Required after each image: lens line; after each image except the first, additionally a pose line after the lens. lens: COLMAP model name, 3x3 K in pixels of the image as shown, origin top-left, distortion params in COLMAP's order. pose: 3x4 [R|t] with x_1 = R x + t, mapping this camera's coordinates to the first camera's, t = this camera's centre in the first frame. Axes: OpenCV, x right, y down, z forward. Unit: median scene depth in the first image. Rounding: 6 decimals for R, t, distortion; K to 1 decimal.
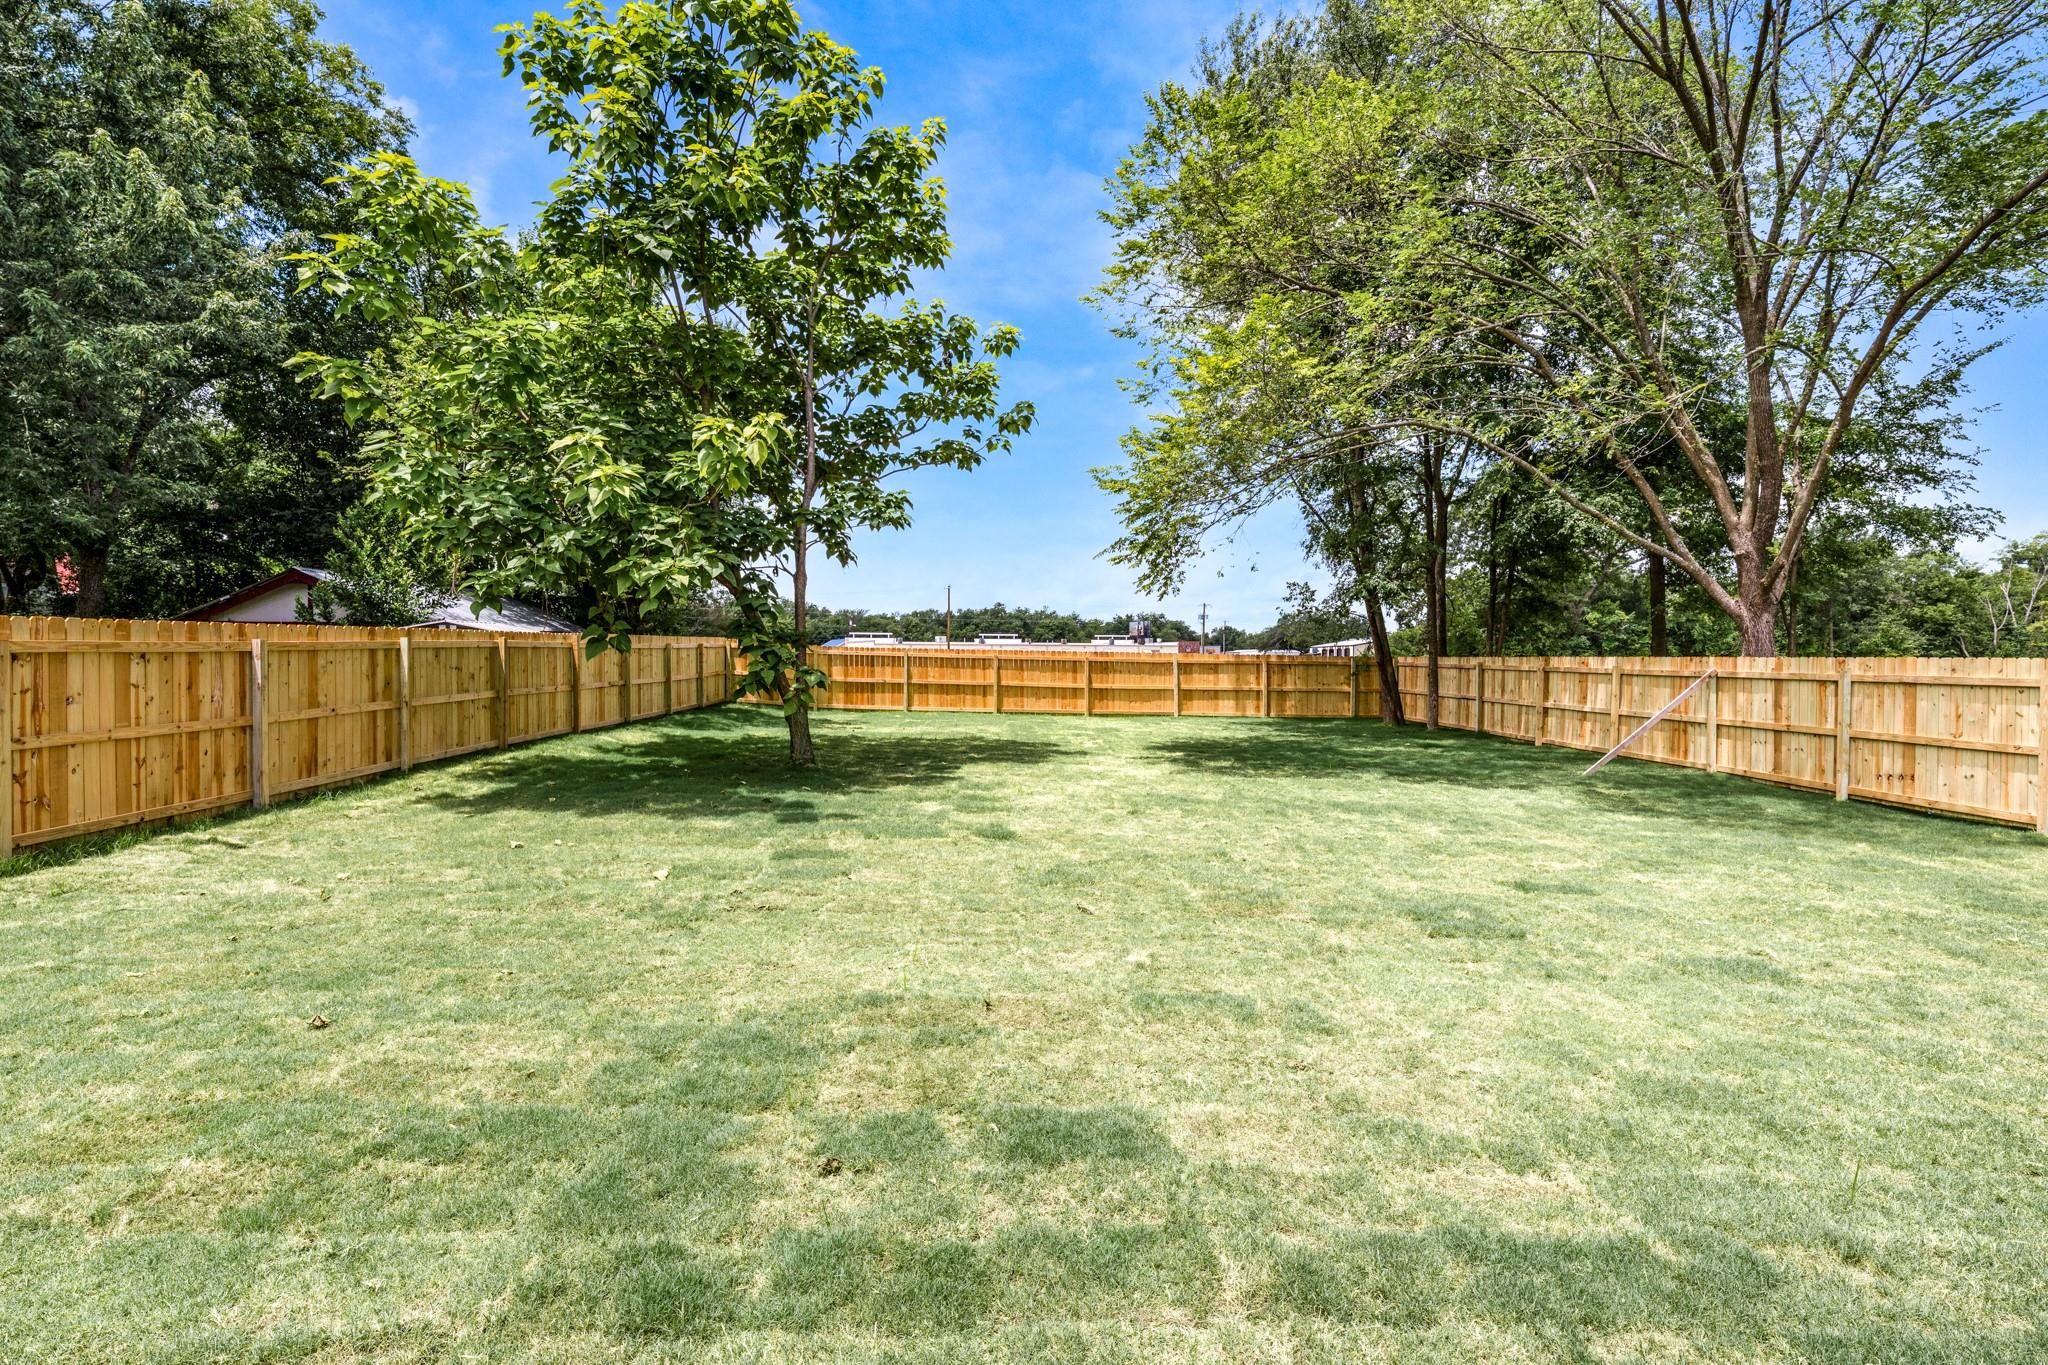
lens RADIAL K [[1002.5, 0, 1014.3], [0, 1002.5, 662.9], [0, 0, 1]] dist [0.002700, -0.000361]
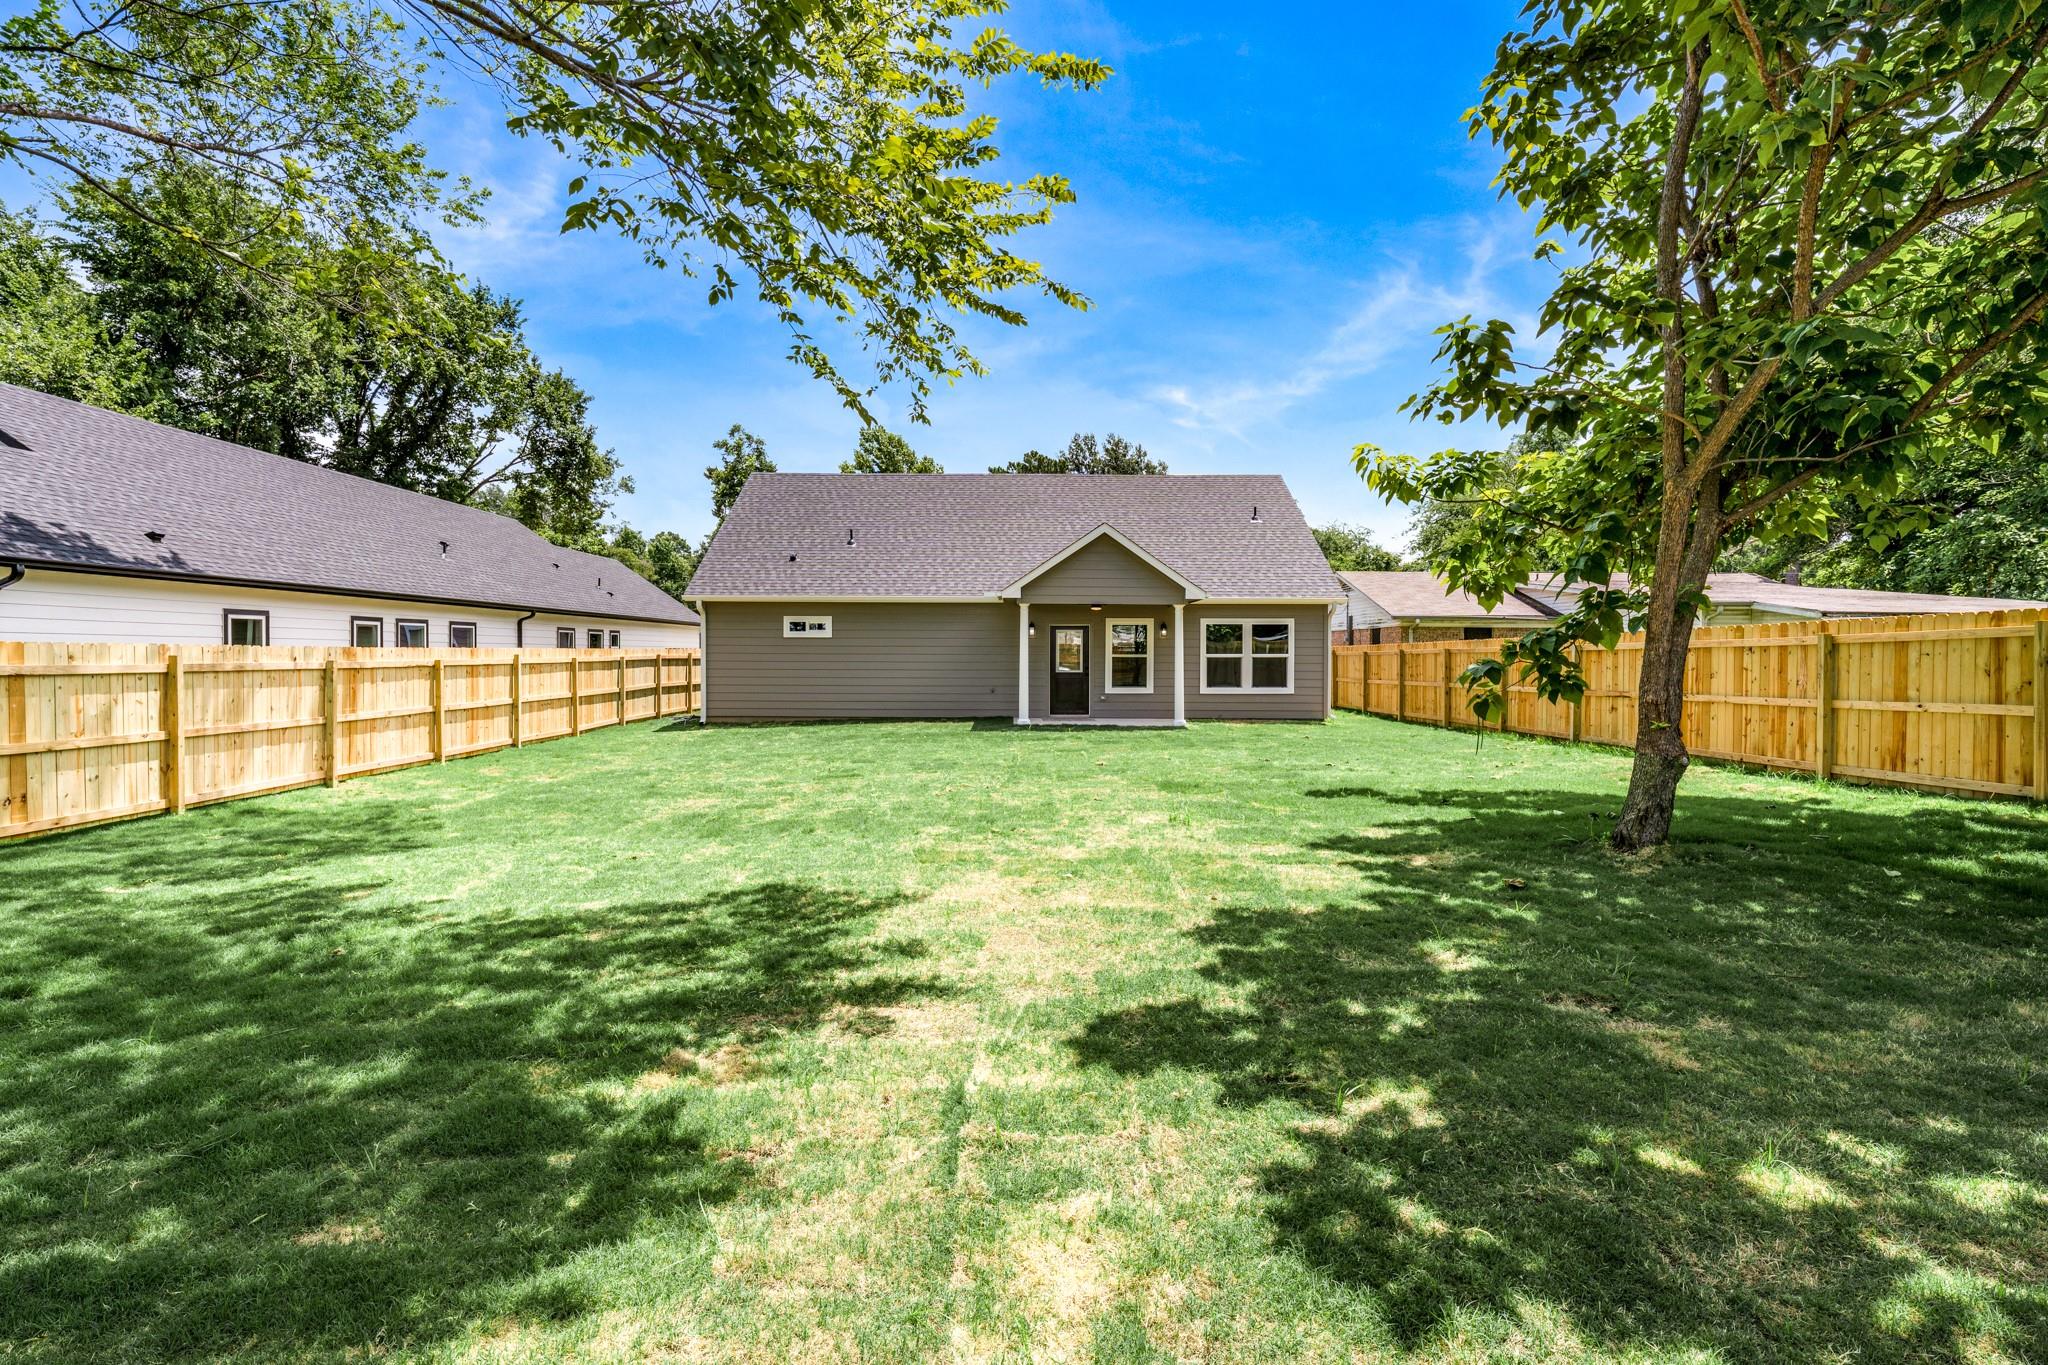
lens RADIAL K [[1002.5, 0, 1014.3], [0, 1002.5, 662.9], [0, 0, 1]] dist [0.002700, -0.000361]
pose [[-0.999474, -0.004054, 0.032163, 0.087135], [-0.003675, 0.999923, 0.011822, -0.000543], [-0.032208, 0.011697, -0.999413, 1.332807]]
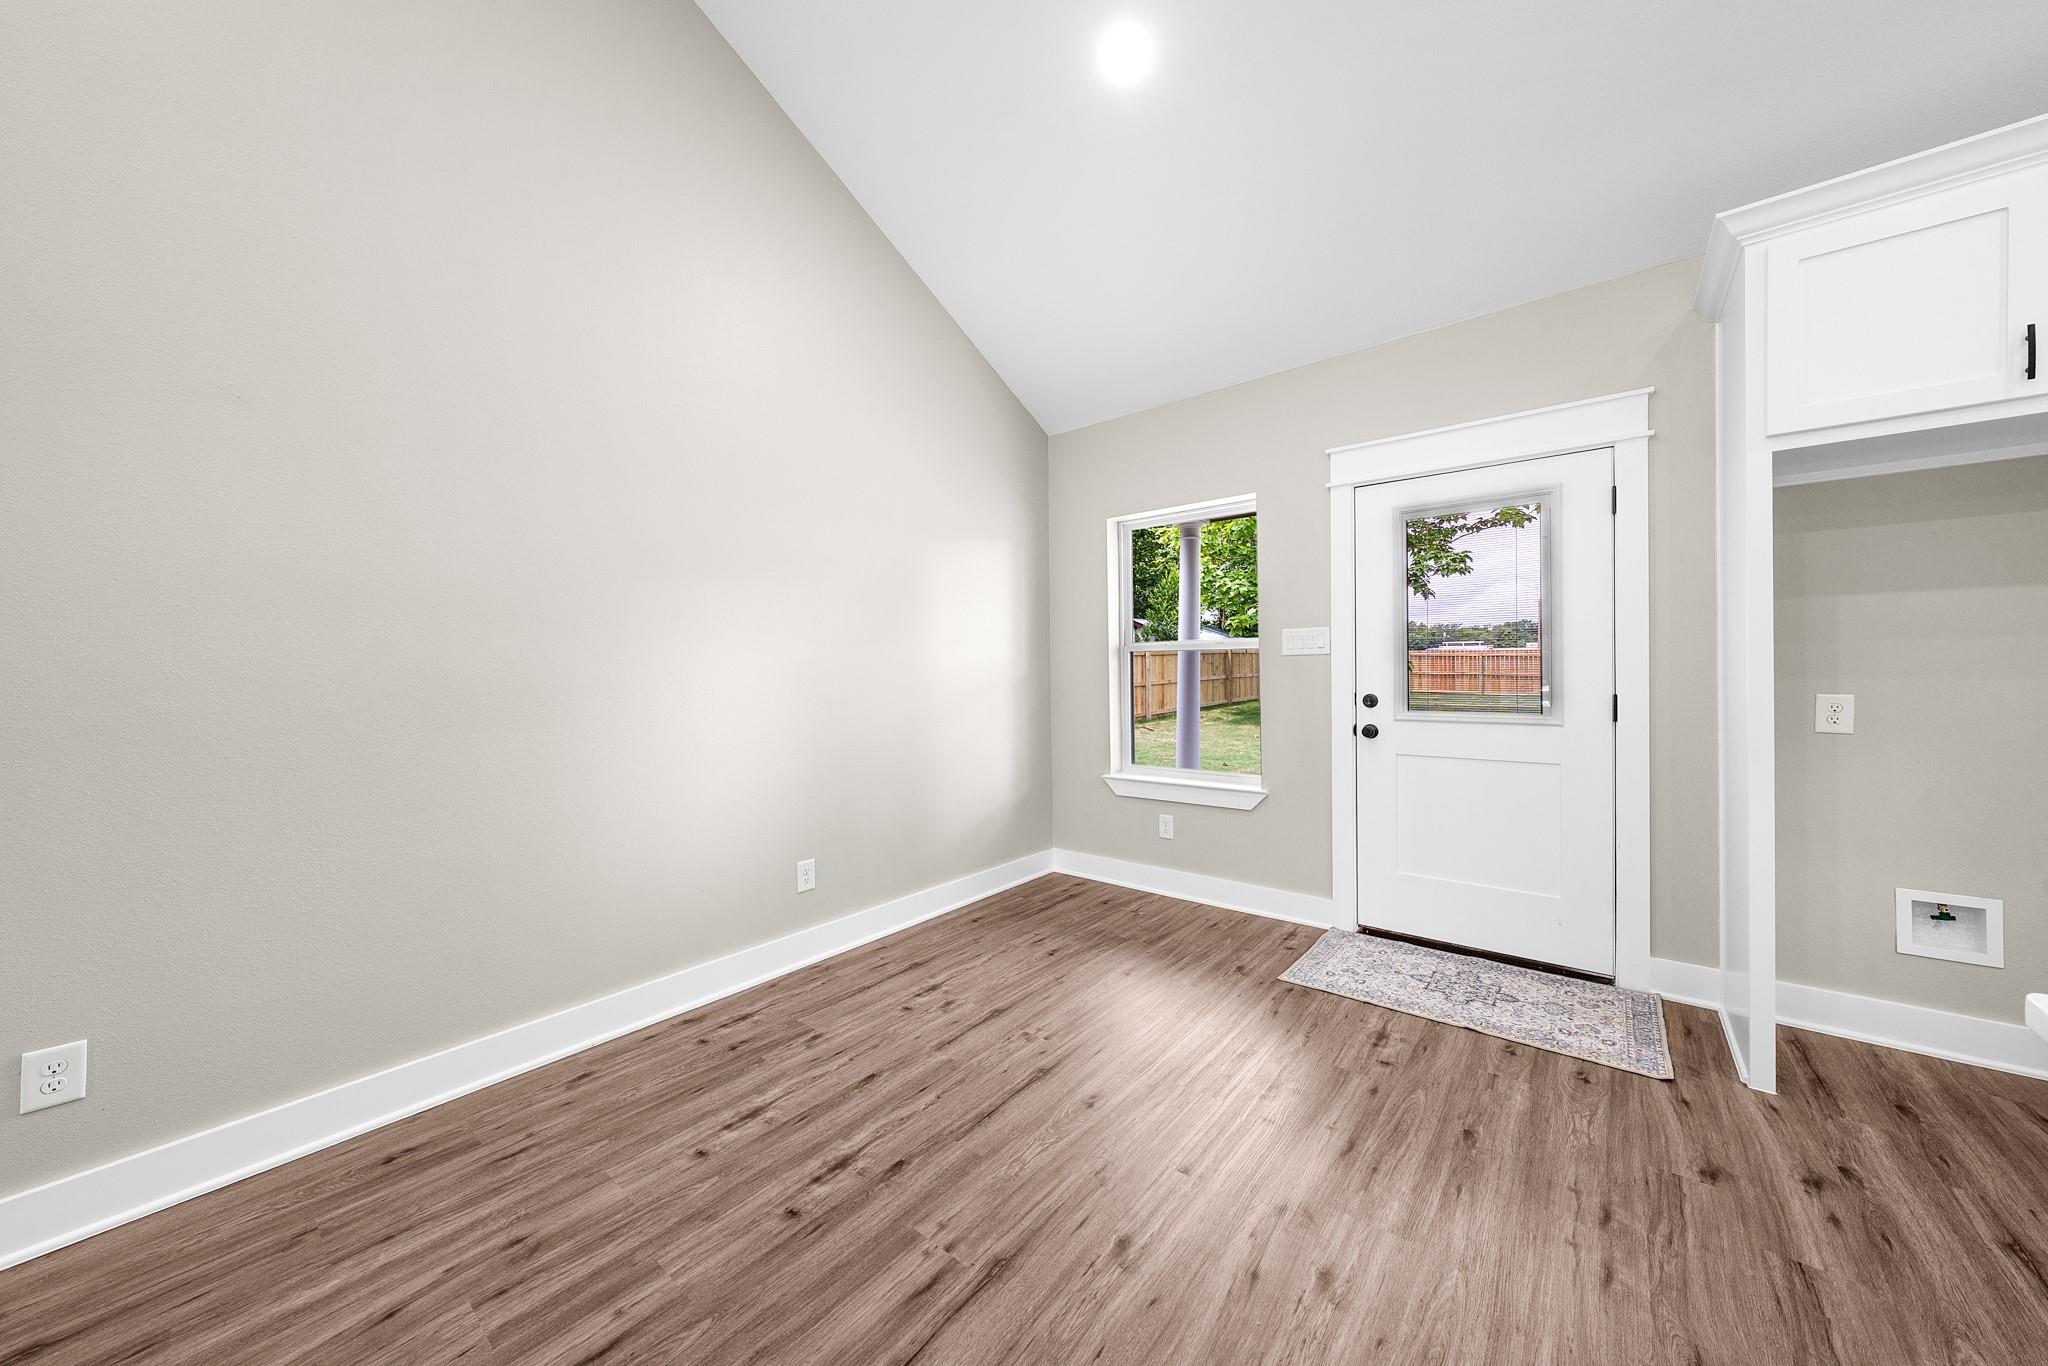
lens RADIAL K [[707.9, 0, 1018.3], [0, 707.9, 677.1], [0, 0, 1]] dist [-0.000381, 0.000173]
pose [[0.760546, -0.002513, -0.649280, 0.071397], [0.010084, 0.999918, 0.007943, 0.015433], [0.649206, -0.012589, 0.760508, -0.303978]]
